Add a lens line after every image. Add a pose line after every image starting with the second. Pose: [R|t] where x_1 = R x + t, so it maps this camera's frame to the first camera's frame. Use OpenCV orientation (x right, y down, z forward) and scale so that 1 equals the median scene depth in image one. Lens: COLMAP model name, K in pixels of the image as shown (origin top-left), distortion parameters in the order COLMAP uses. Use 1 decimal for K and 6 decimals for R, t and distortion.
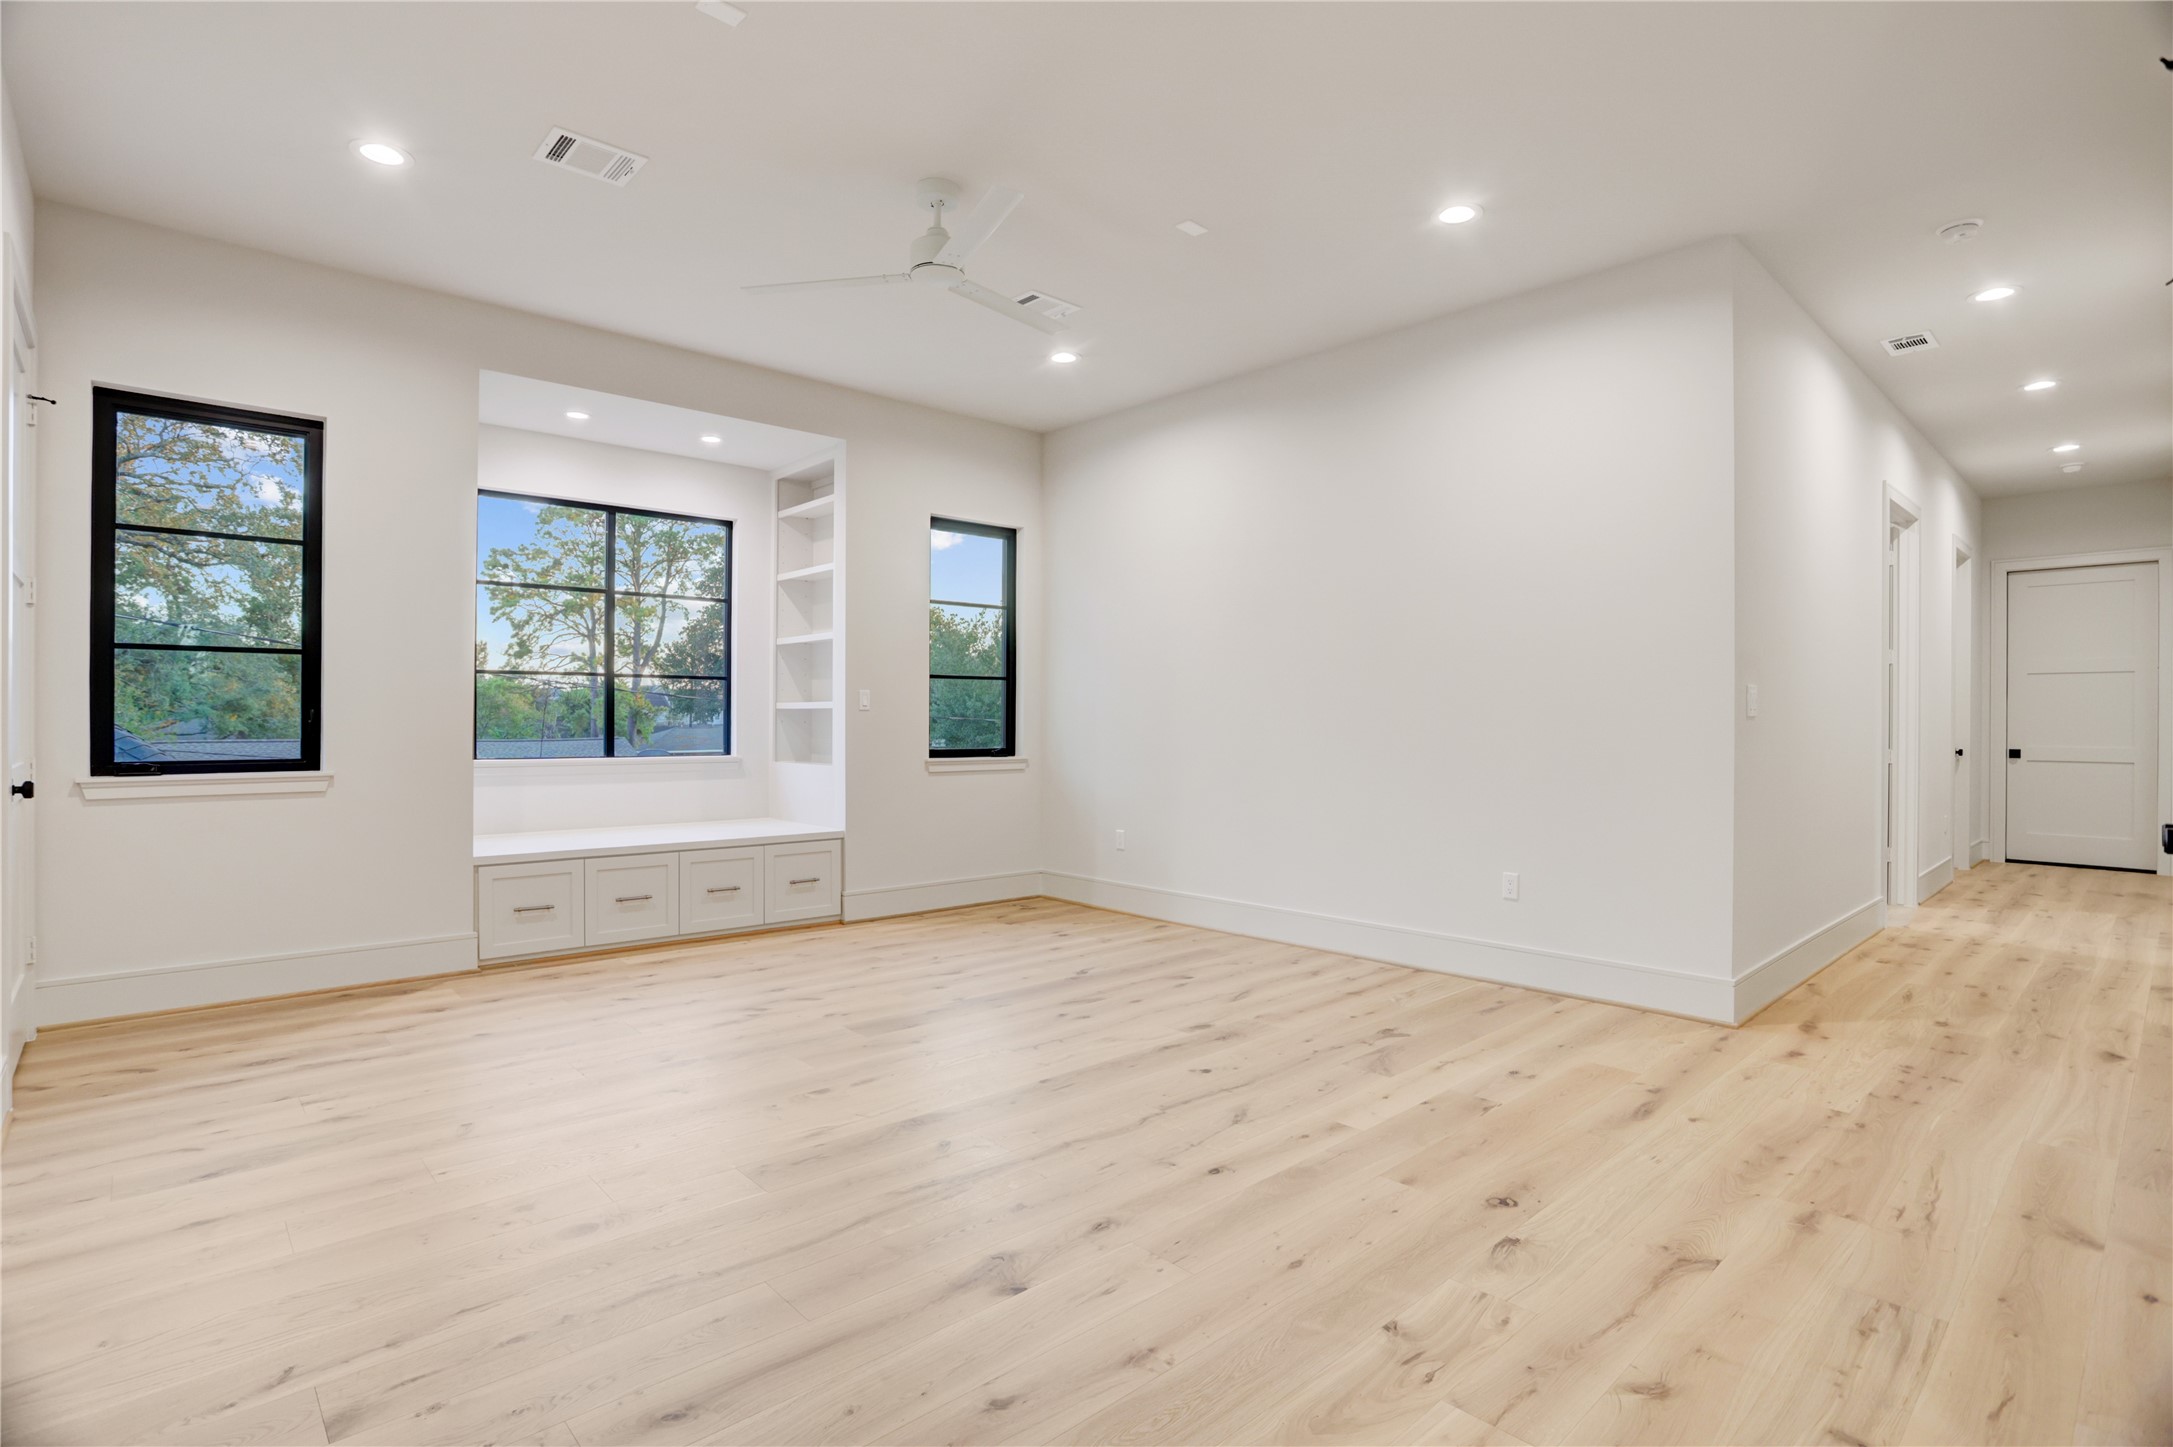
lens RADIAL K [[1047.7, 0, 1086.5], [0, 1047.7, 723.5], [0, 0, 1]] dist [-0.020144, 0.000017]
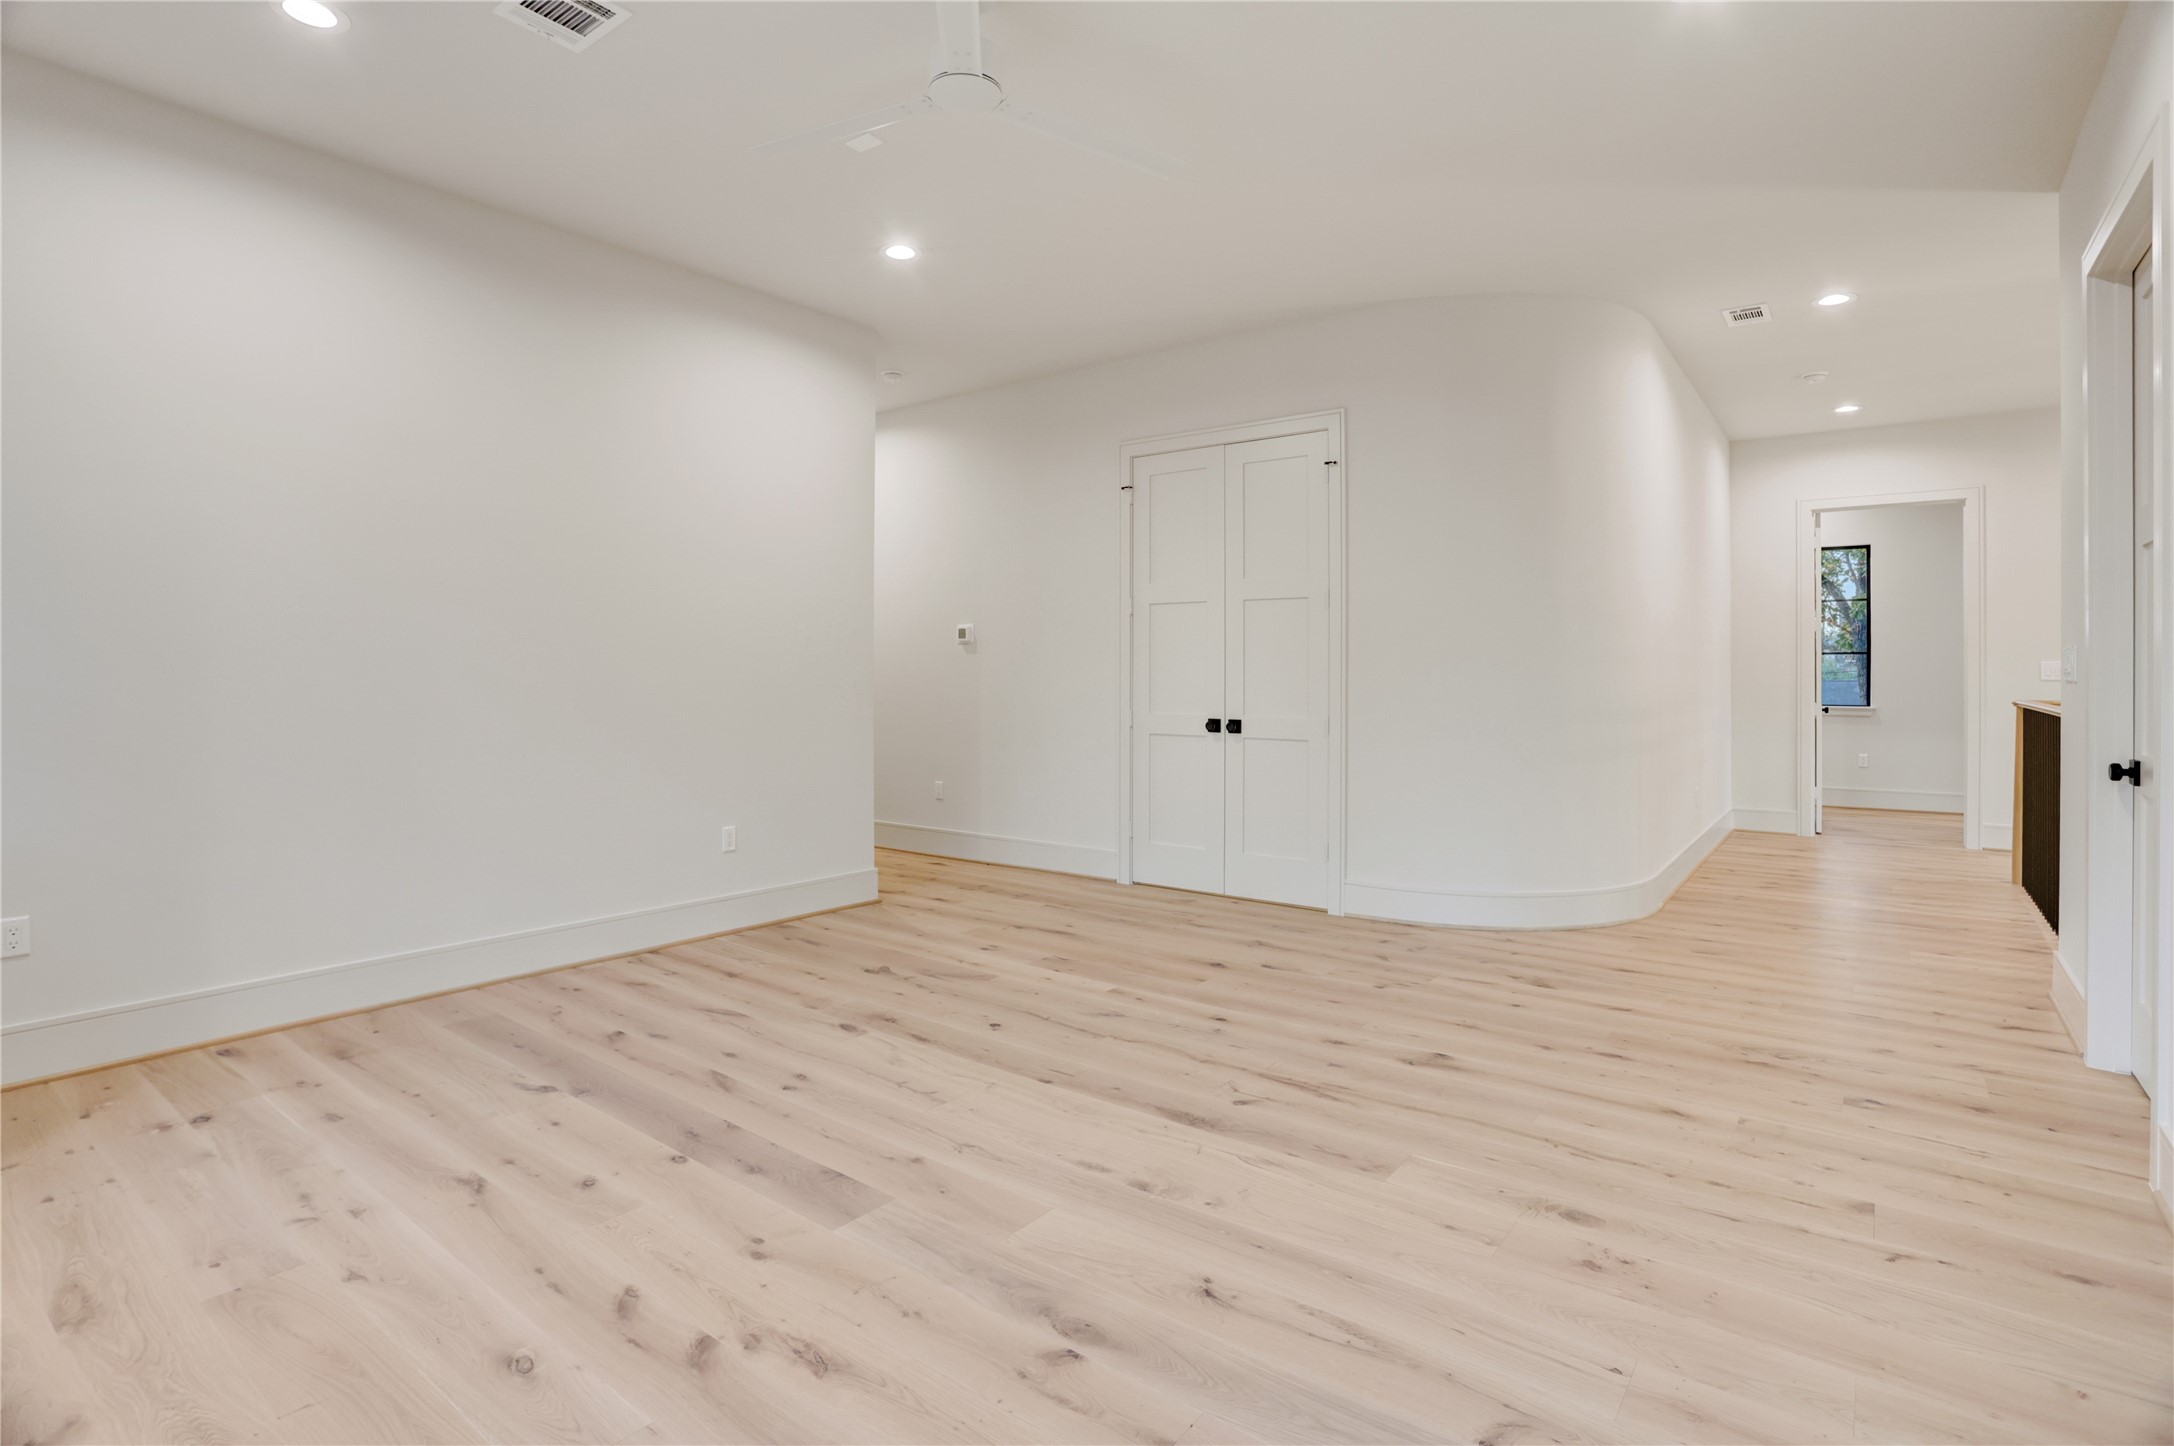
lens RADIAL K [[1040.4, 0, 1083.1], [0, 1040.4, 680.6], [0, 0, 1]] dist [-0.001807, 0.000188]
pose [[-0.175912, -0.000693, 0.984406, -0.950866], [-0.011291, 0.999935, -0.001313, -0.011220], [-0.984341, -0.011346, -0.175909, 1.133404]]
